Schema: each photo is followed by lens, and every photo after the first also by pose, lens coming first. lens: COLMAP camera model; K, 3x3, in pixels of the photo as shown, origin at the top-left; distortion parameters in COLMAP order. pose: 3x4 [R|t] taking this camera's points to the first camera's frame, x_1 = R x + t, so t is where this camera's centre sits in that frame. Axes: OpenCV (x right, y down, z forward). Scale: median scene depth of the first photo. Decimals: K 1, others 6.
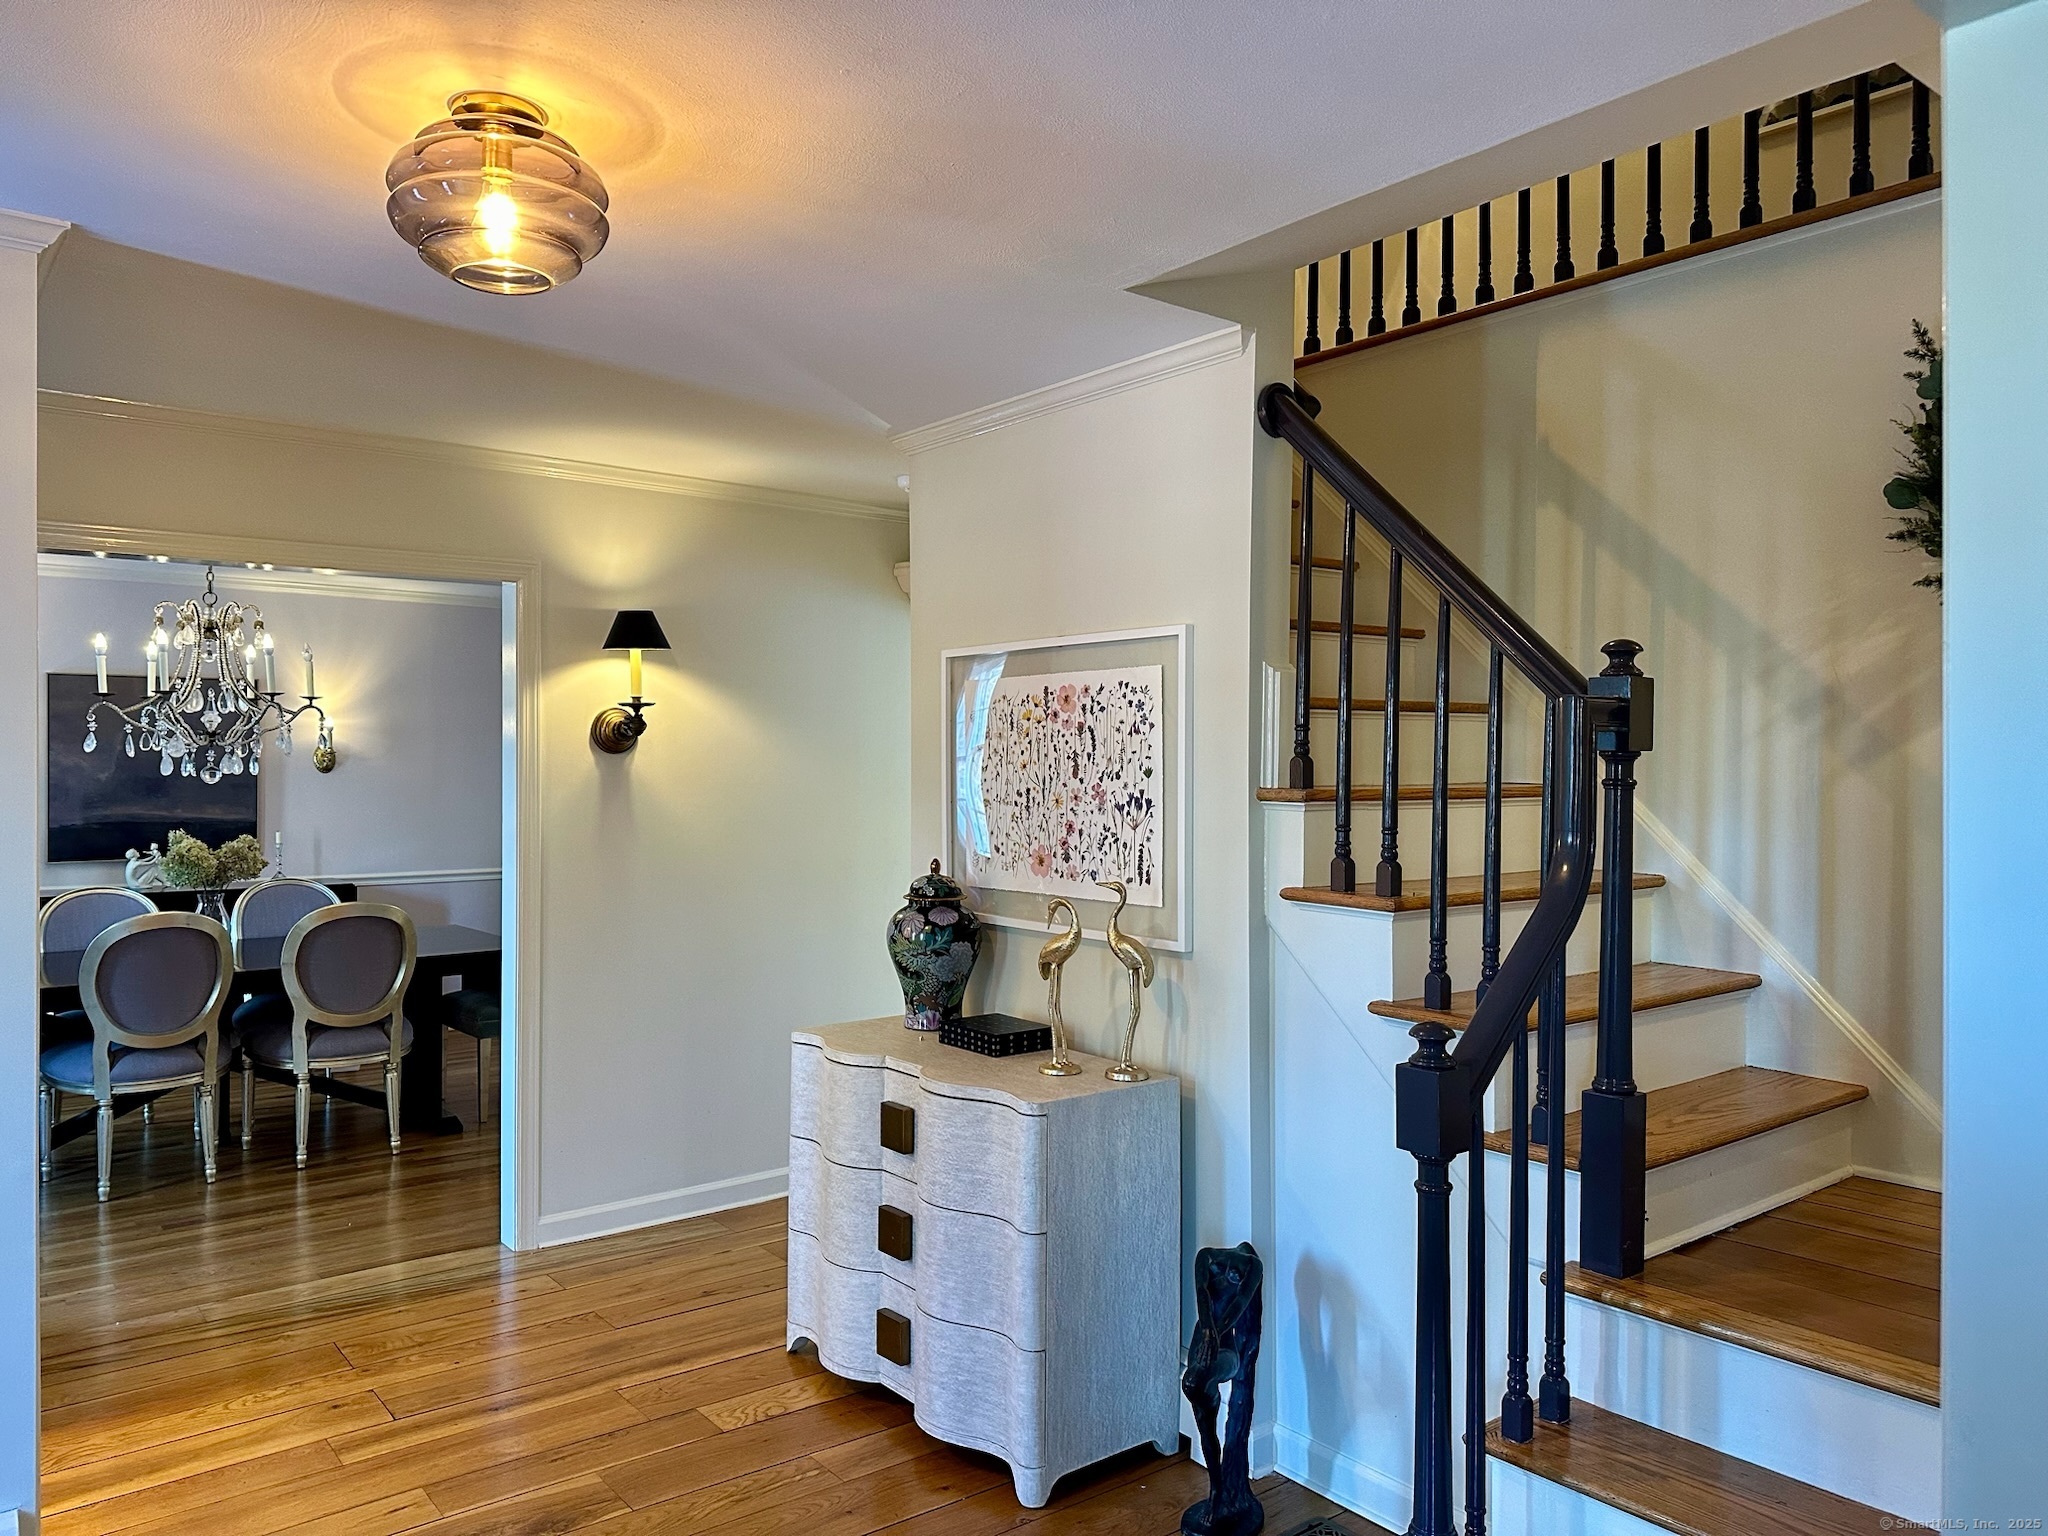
lens RADIAL K [[1456.7, 0, 1009.9], [0, 1456.7, 764.3], [0, 0, 1]] dist [0.012557, -0.001831]
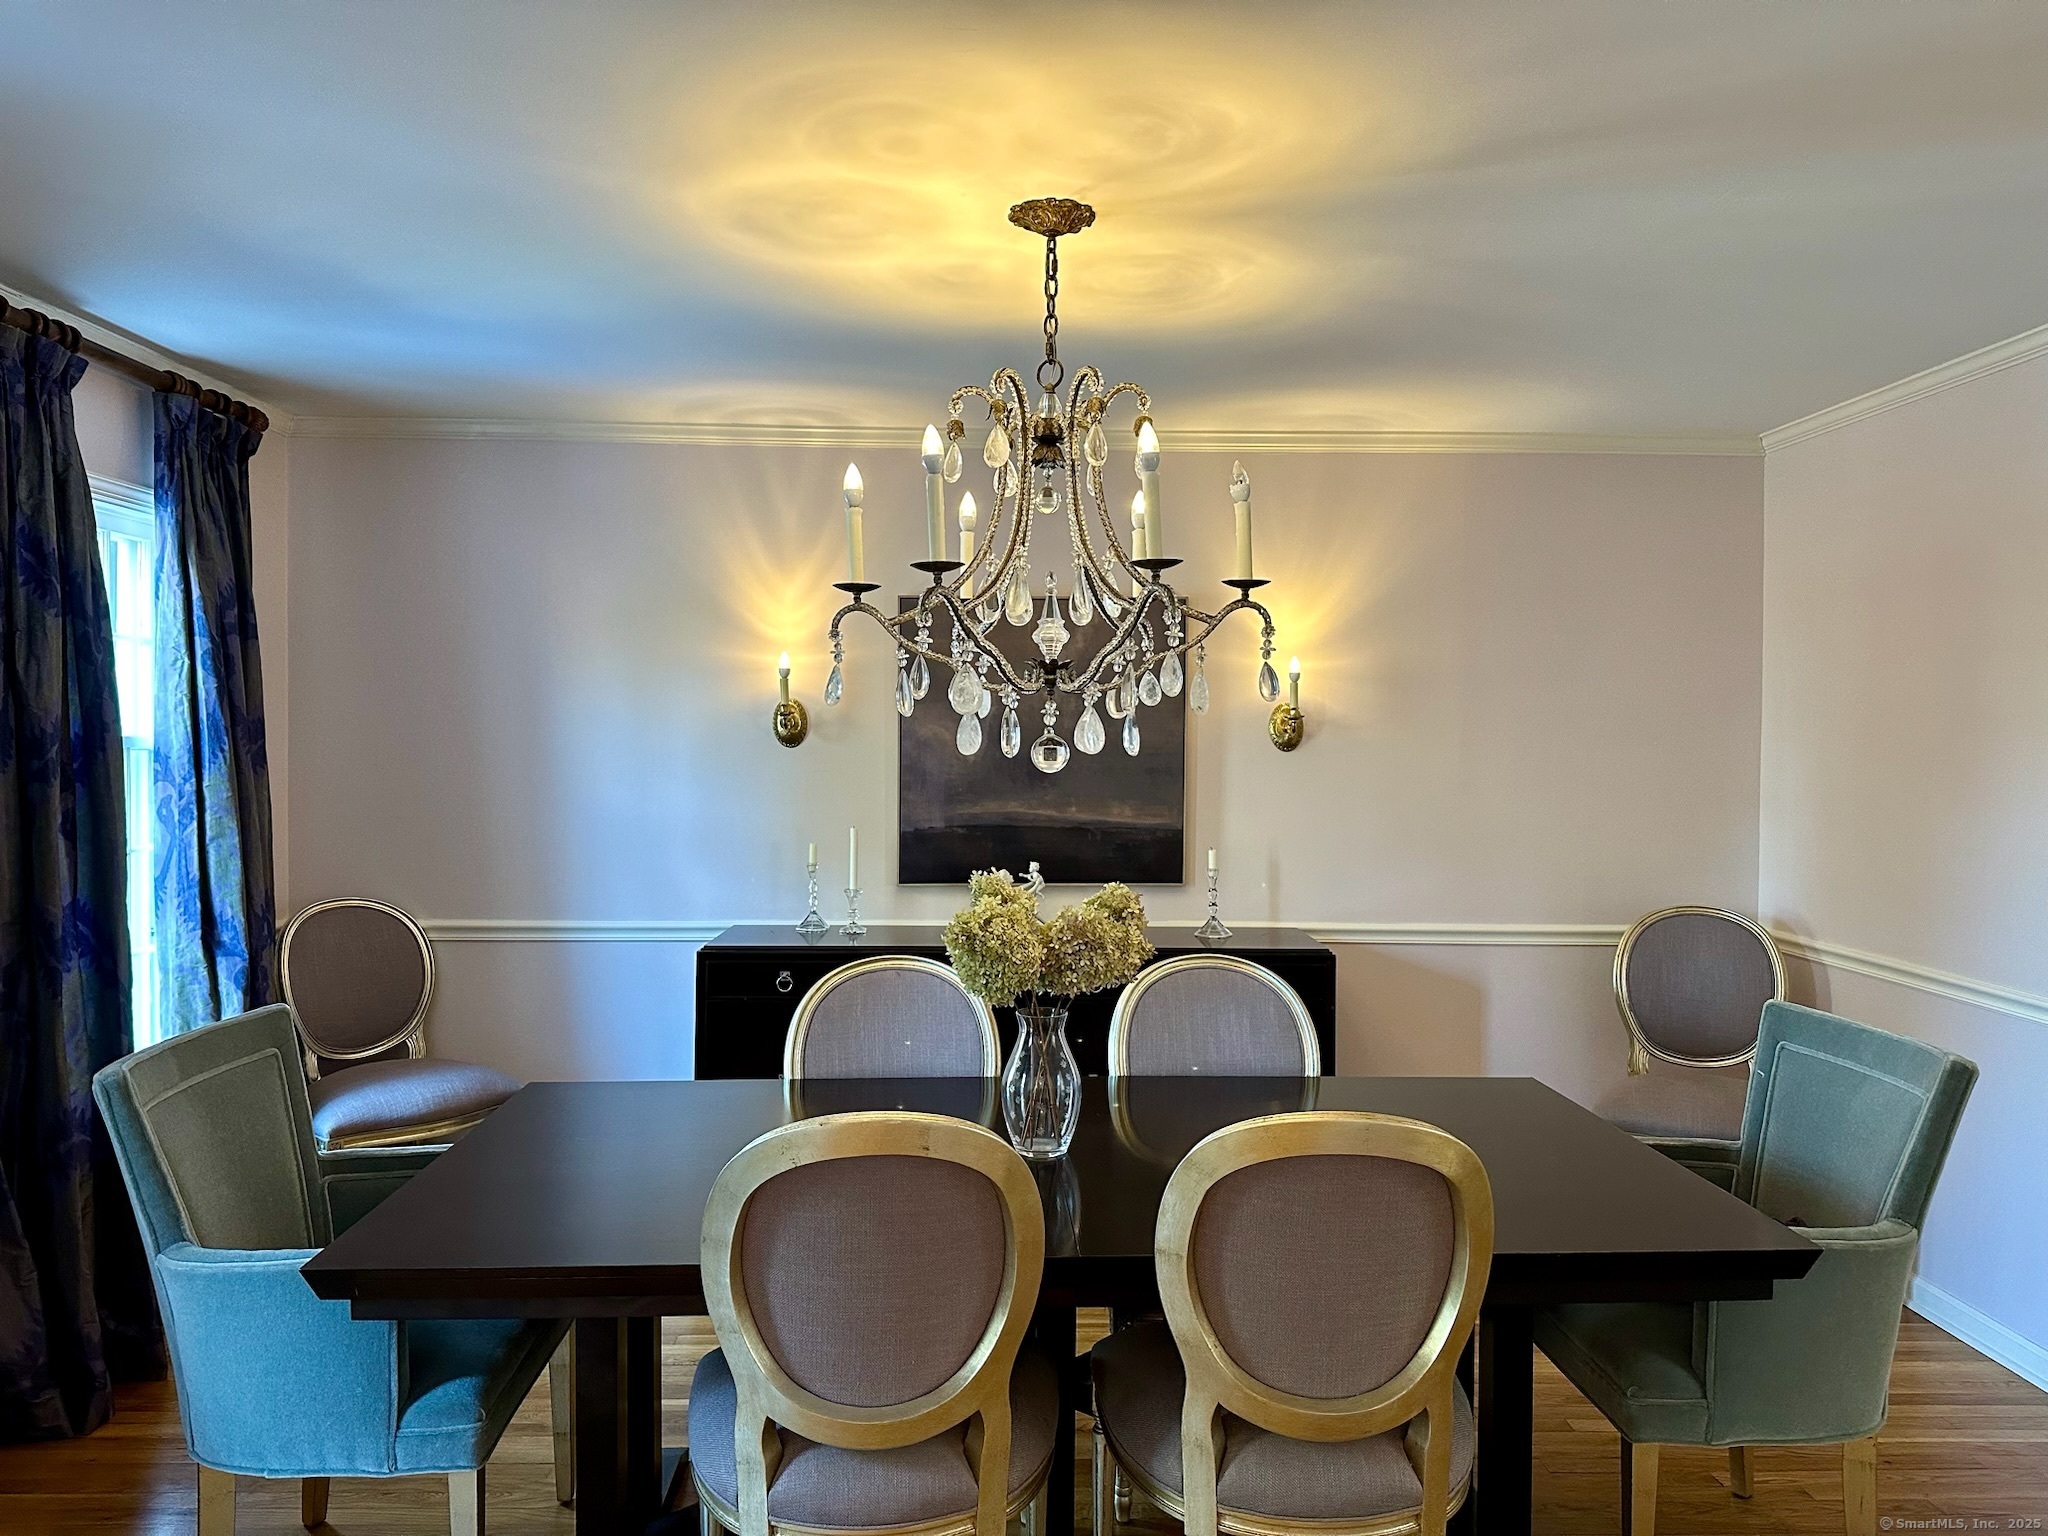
lens RADIAL K [[1456.7, 0, 1015.6], [0, 1456.7, 770.2], [0, 0, 1]] dist [0.012557, -0.001831]
pose [[0.805824, 0.015152, -0.591962, -0.278920], [-0.003960, 0.999788, 0.020200, 0.003039], [0.592142, -0.013933, 0.805713, 0.617491]]
